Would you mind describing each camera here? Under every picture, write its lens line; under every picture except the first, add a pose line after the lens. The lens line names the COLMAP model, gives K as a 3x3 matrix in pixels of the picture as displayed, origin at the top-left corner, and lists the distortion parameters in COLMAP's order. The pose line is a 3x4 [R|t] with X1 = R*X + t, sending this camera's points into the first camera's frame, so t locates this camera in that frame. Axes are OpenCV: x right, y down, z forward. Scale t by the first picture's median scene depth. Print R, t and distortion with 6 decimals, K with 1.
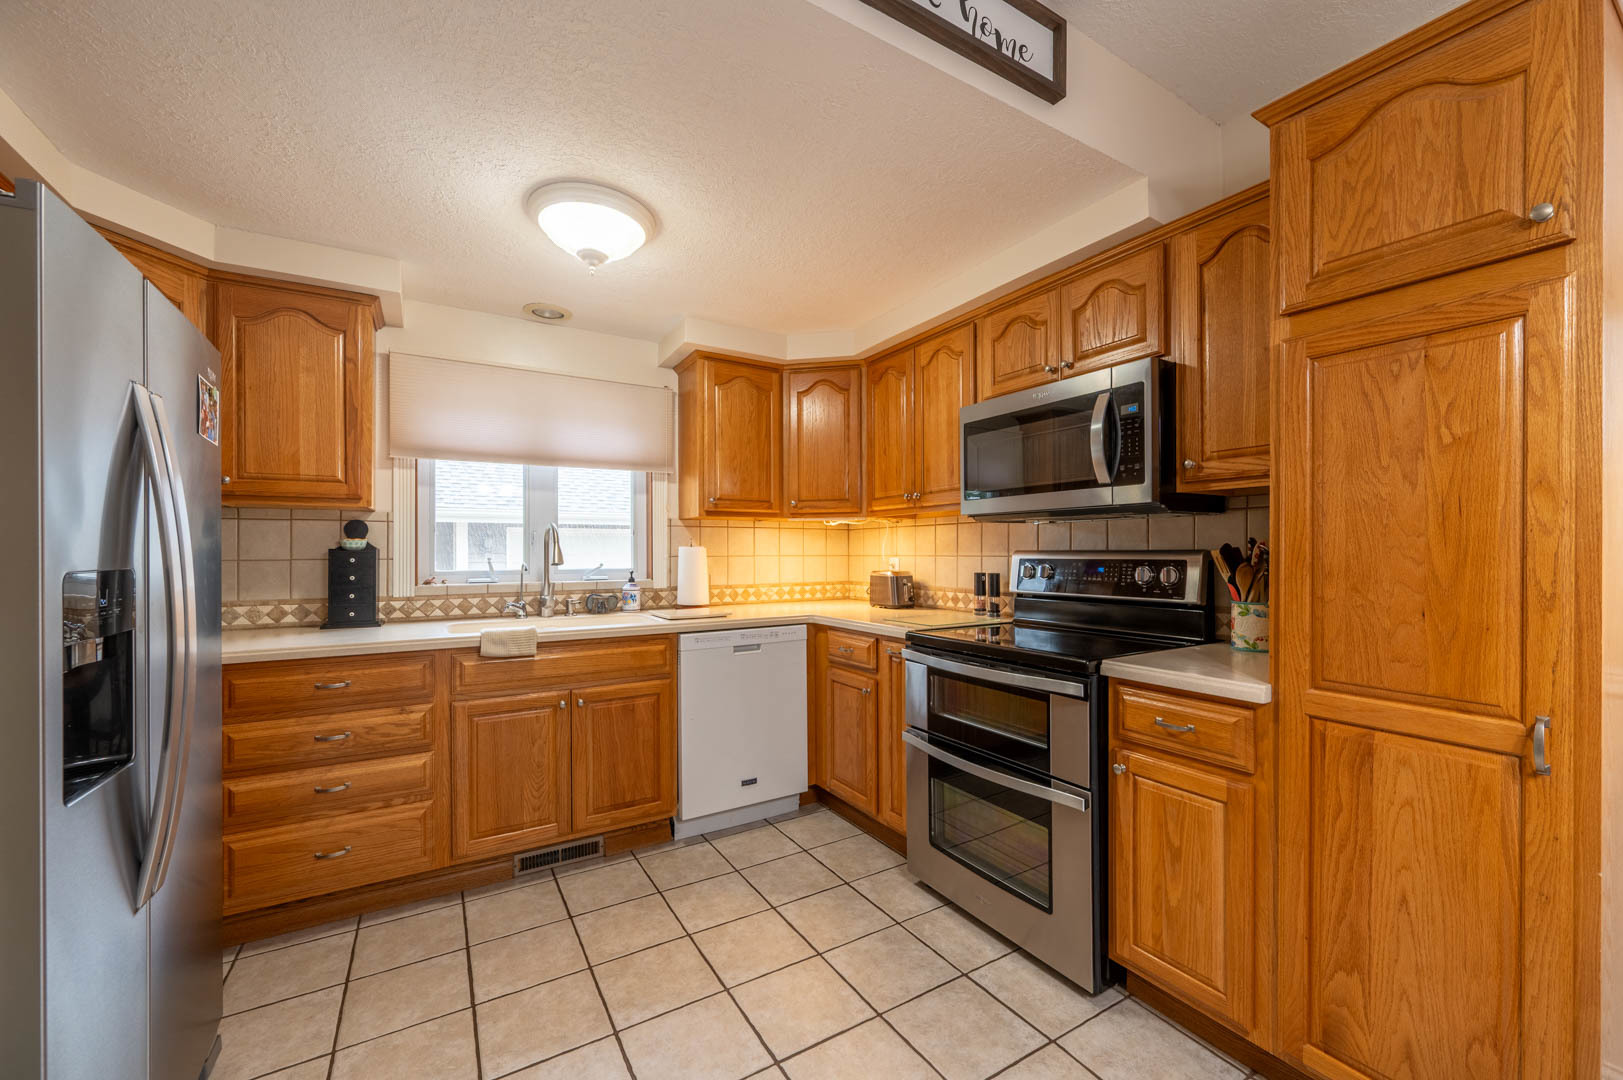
lens RADIAL K [[638.0, 0, 815.7], [0, 638.0, 549.2], [0, 0, 1]] dist [-0.003334, 0.000678]
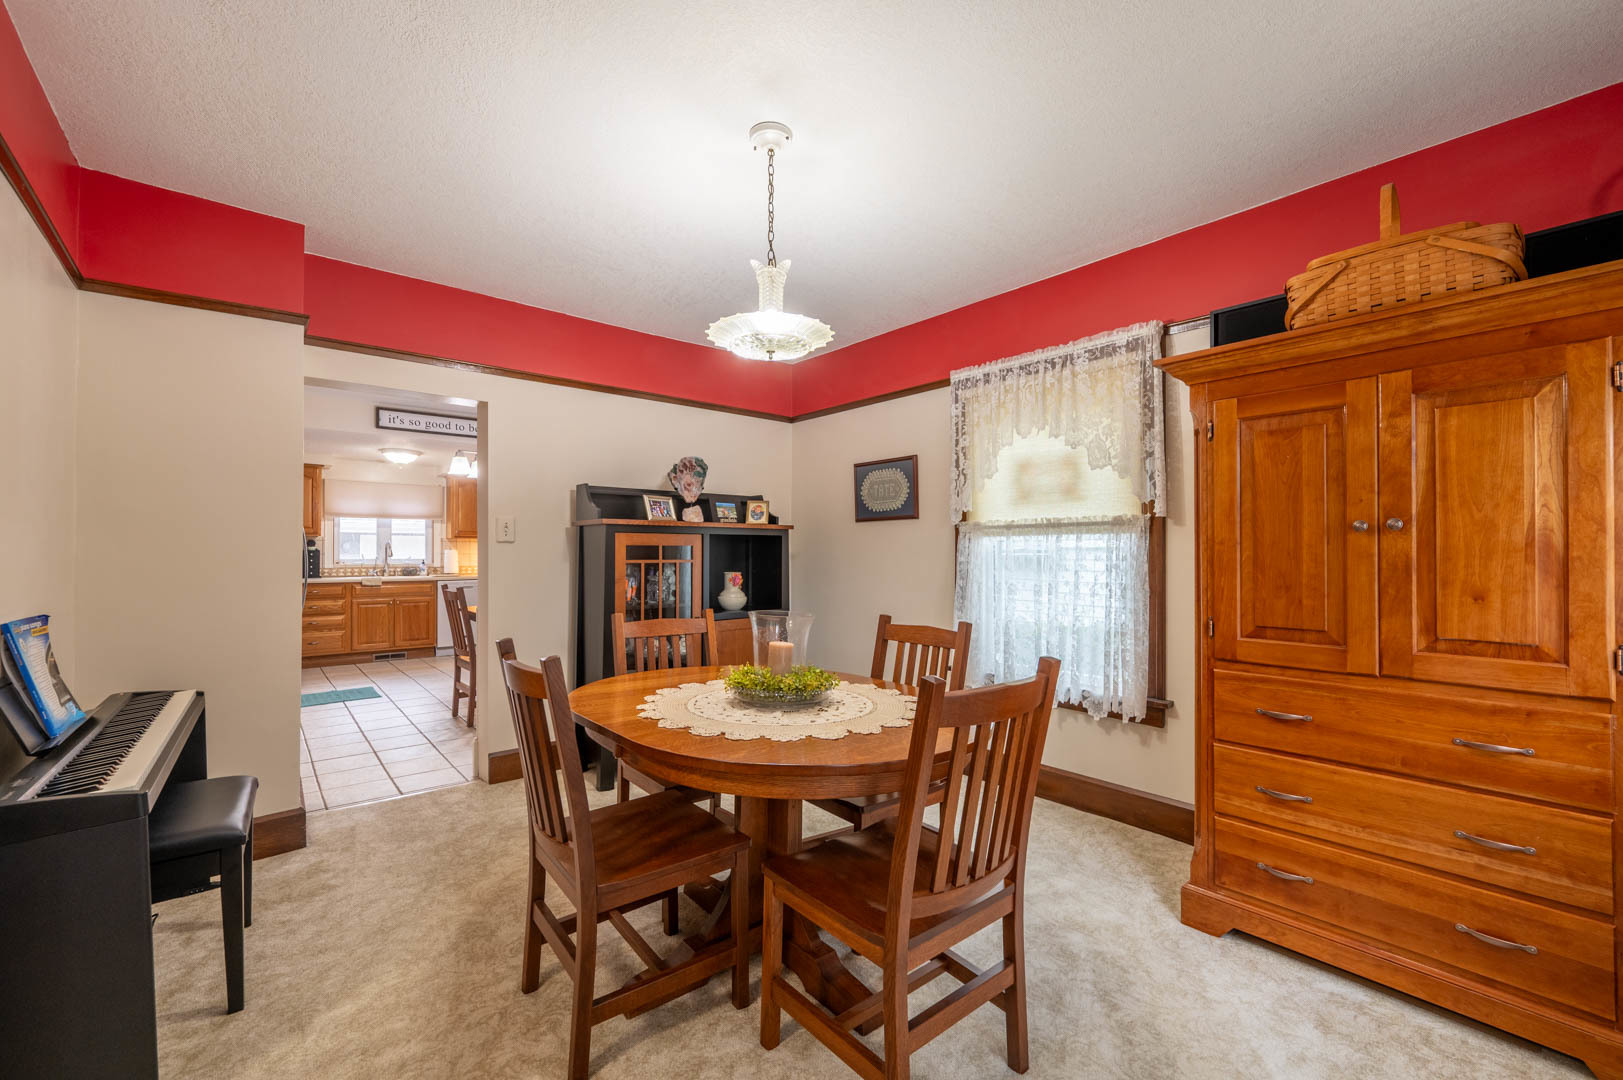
lens RADIAL K [[665.4, 0, 815.0], [0, 665.4, 547.9], [0, 0, 1]] dist [0.000906, -0.000118]
pose [[0.986725, 0.003539, 0.162361, 0.968647], [-0.002449, 0.999973, -0.006912, 0.003368], [-0.162381, 0.006422, 0.986707, -2.203024]]
